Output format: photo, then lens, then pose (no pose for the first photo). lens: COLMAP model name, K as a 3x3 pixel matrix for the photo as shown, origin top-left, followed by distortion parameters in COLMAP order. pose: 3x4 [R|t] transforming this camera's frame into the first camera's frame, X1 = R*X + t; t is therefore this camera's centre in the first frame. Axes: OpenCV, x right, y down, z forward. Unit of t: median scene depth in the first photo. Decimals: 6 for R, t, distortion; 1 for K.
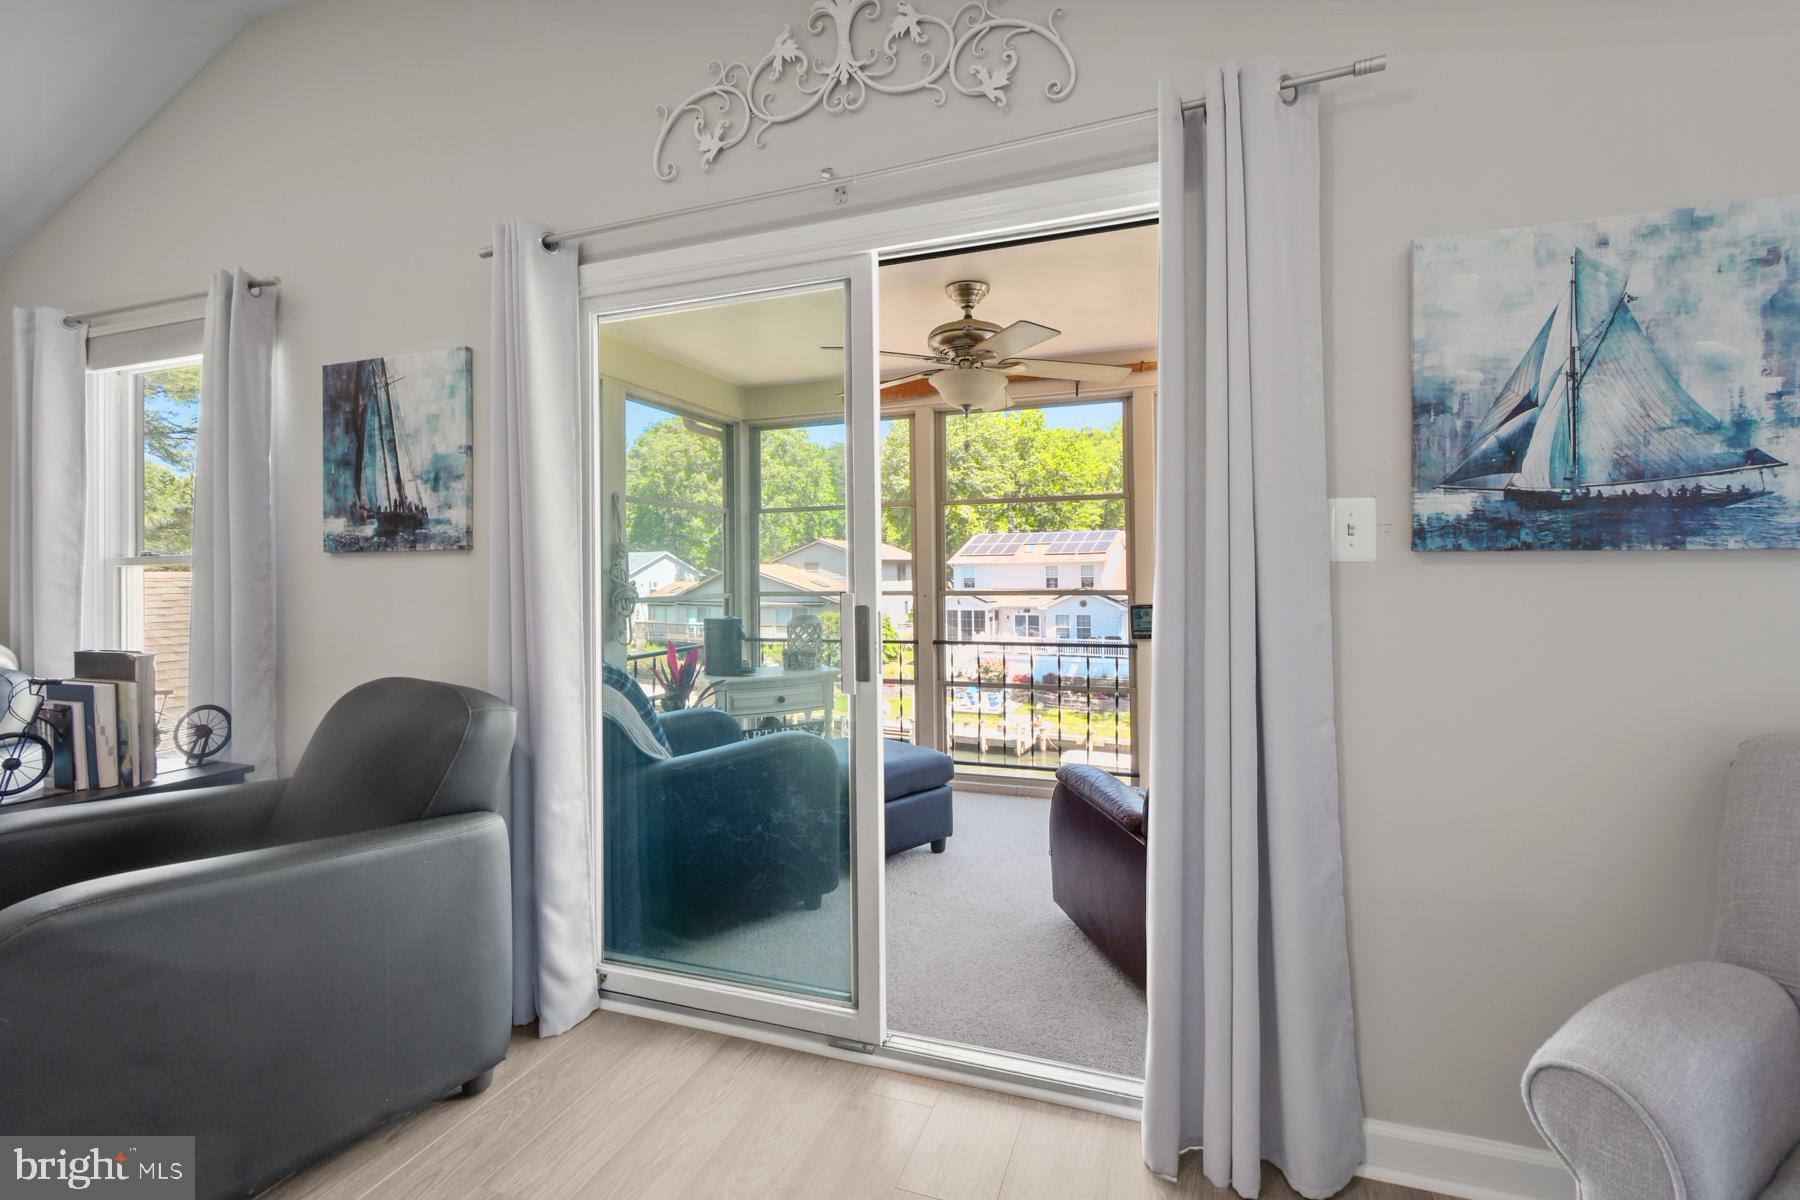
lens RADIAL K [[819.7, 0, 896.5], [0, 819.7, 566.1], [0, 0, 1]] dist [0.001989, -0.000507]
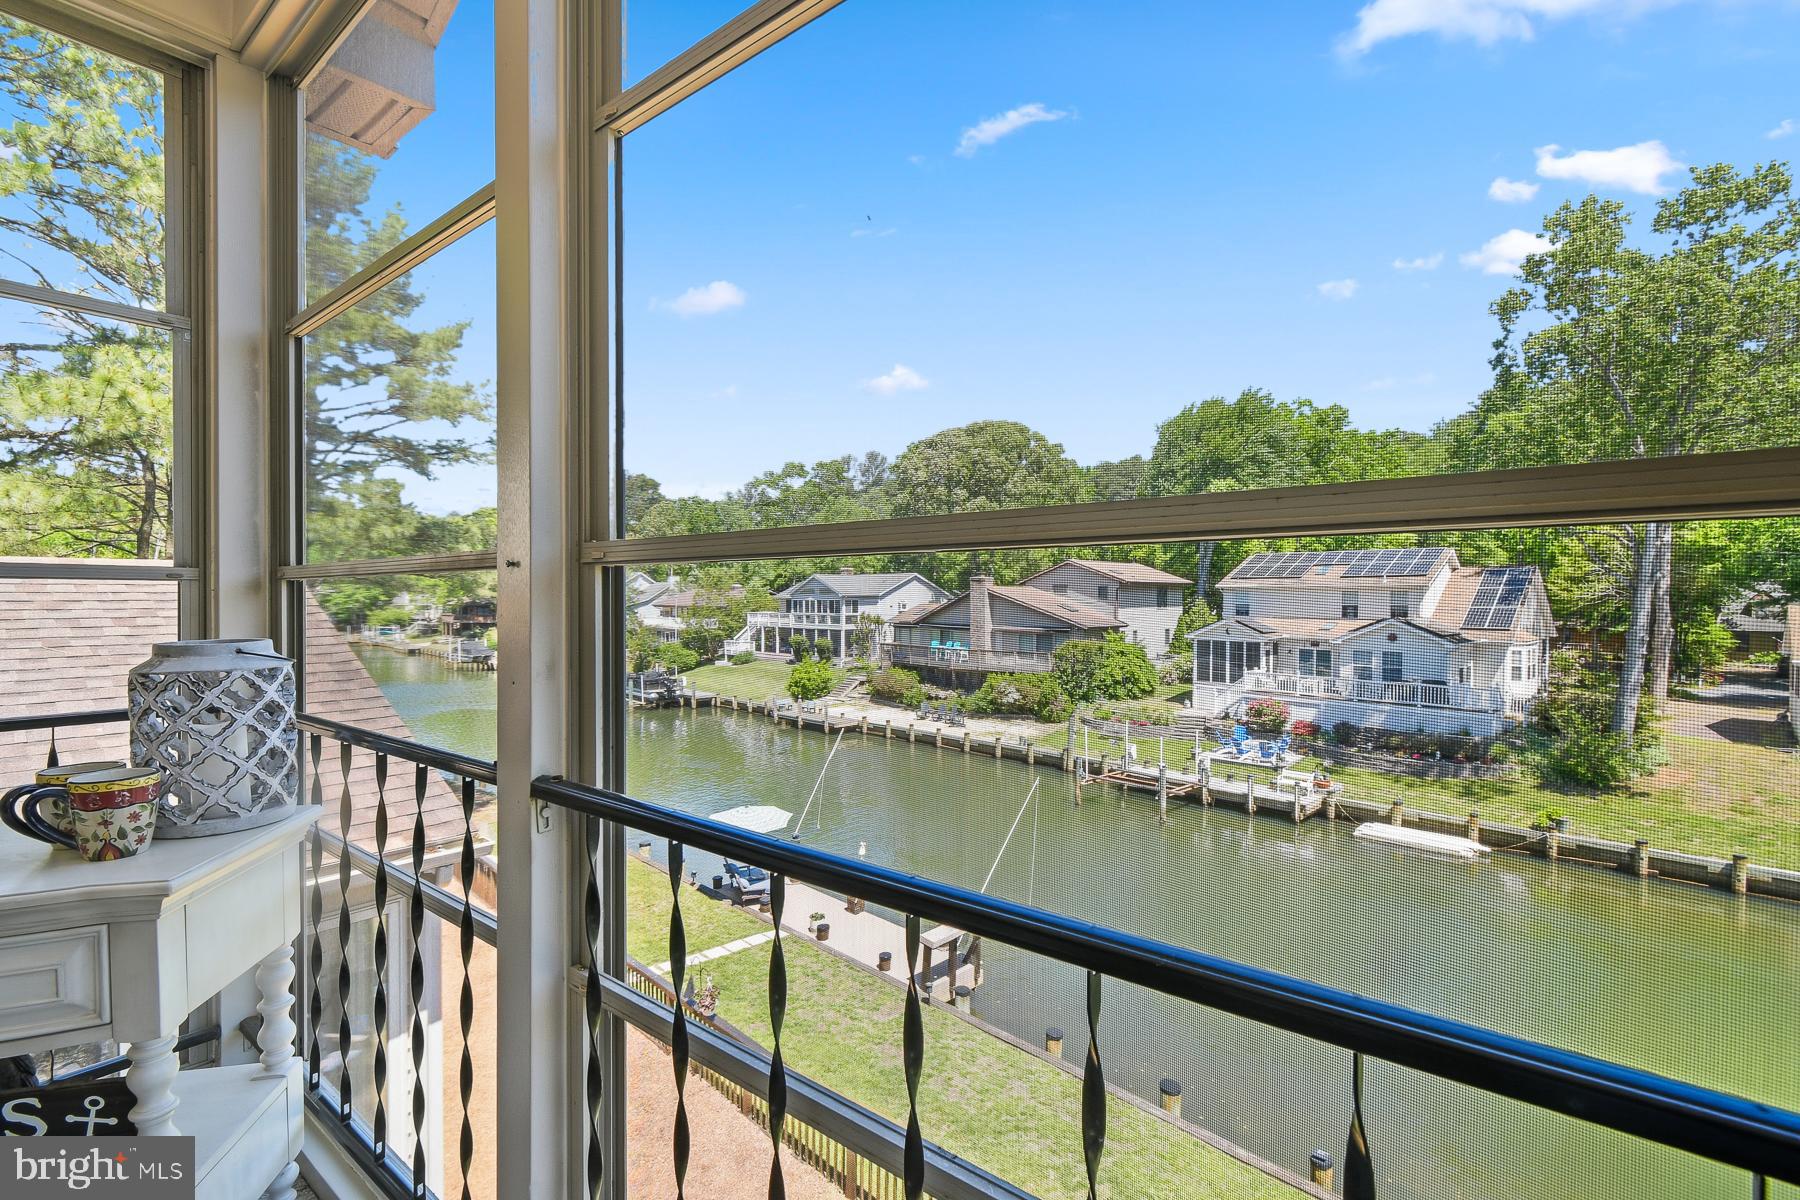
lens RADIAL K [[810.6, 0, 906.8], [0, 810.6, 606.7], [0, 0, 1]] dist [-0.001707, -0.000596]
pose [[0.949847, 0.018079, -0.312191, 0.358413], [-0.012268, 0.999713, 0.020567, 0.076985], [0.312473, -0.015705, 0.949797, 1.527986]]
